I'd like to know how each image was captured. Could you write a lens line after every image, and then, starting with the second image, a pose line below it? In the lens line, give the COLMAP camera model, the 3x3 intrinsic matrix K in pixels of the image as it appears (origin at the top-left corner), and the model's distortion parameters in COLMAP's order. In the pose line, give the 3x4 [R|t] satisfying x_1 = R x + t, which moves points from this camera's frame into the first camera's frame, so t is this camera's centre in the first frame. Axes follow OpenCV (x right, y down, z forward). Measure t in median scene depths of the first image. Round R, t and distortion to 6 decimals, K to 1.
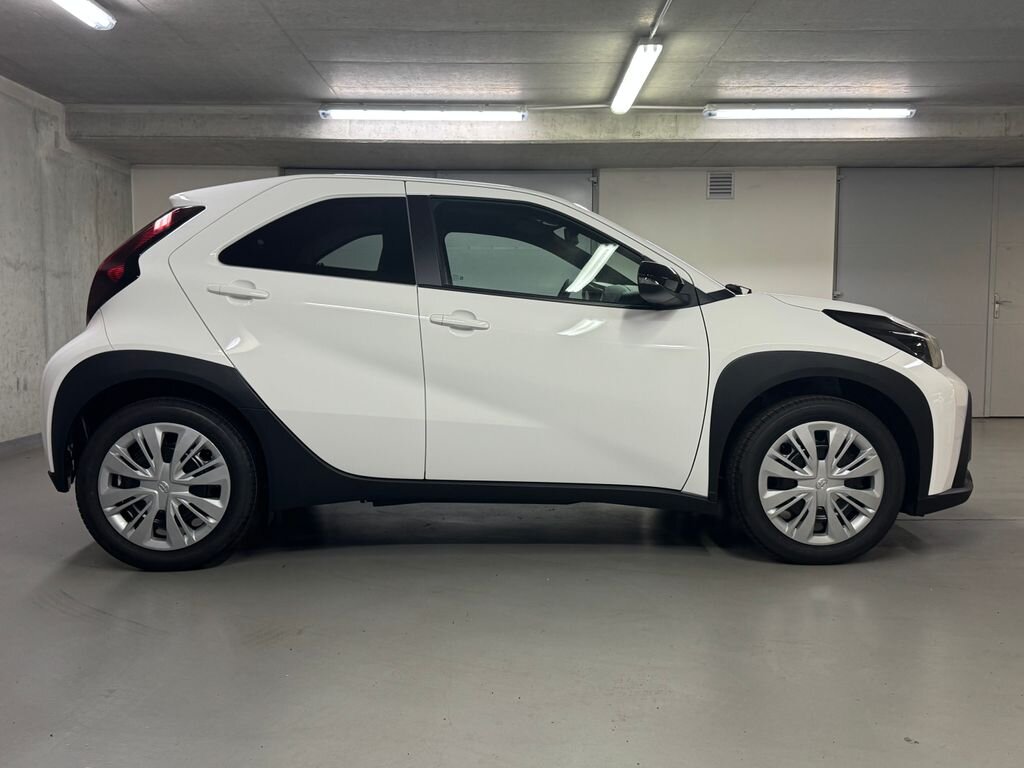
lens RADIAL K [[902.4, 0, 512.0], [0, 902.4, 384.0], [0, 0, 1]] dist [0.096037, -0.152944]
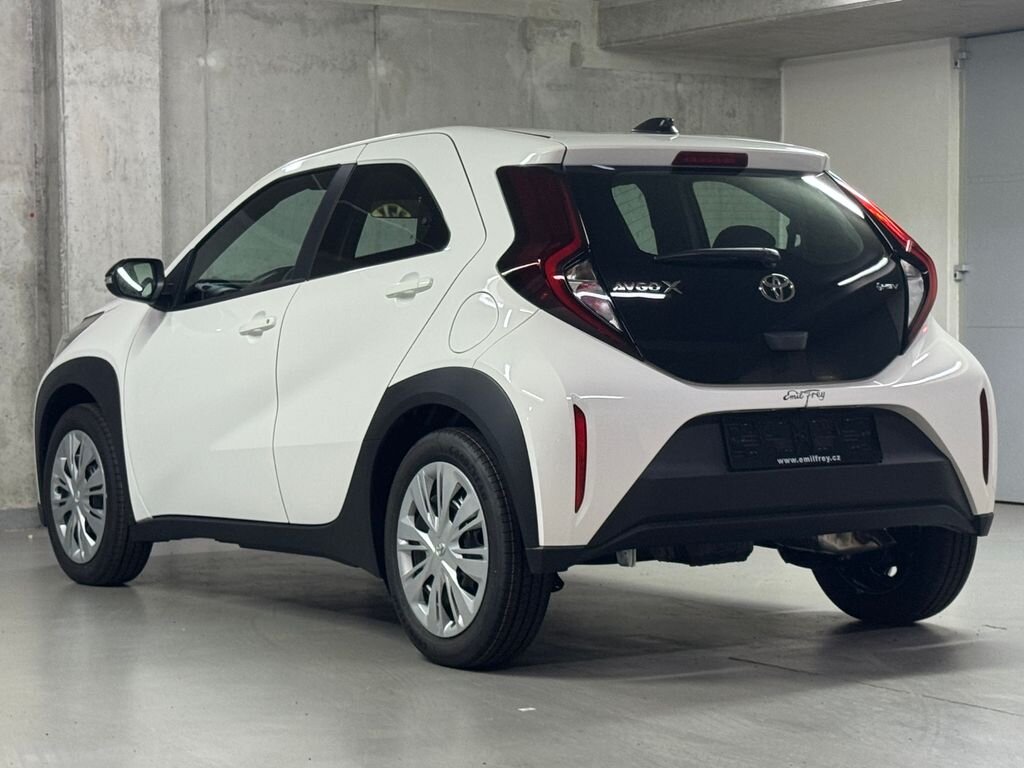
lens RADIAL K [[2395.2, 0, 512.0], [0, 2395.2, 384.0], [0, 0, 1]] dist [-0.035912, 0.063732]
pose [[0.537490, 0.022189, -0.842978, 1.006450], [-0.056520, 0.998354, -0.009759, -0.003842], [0.841374, 0.052890, 0.537859, 0.022235]]
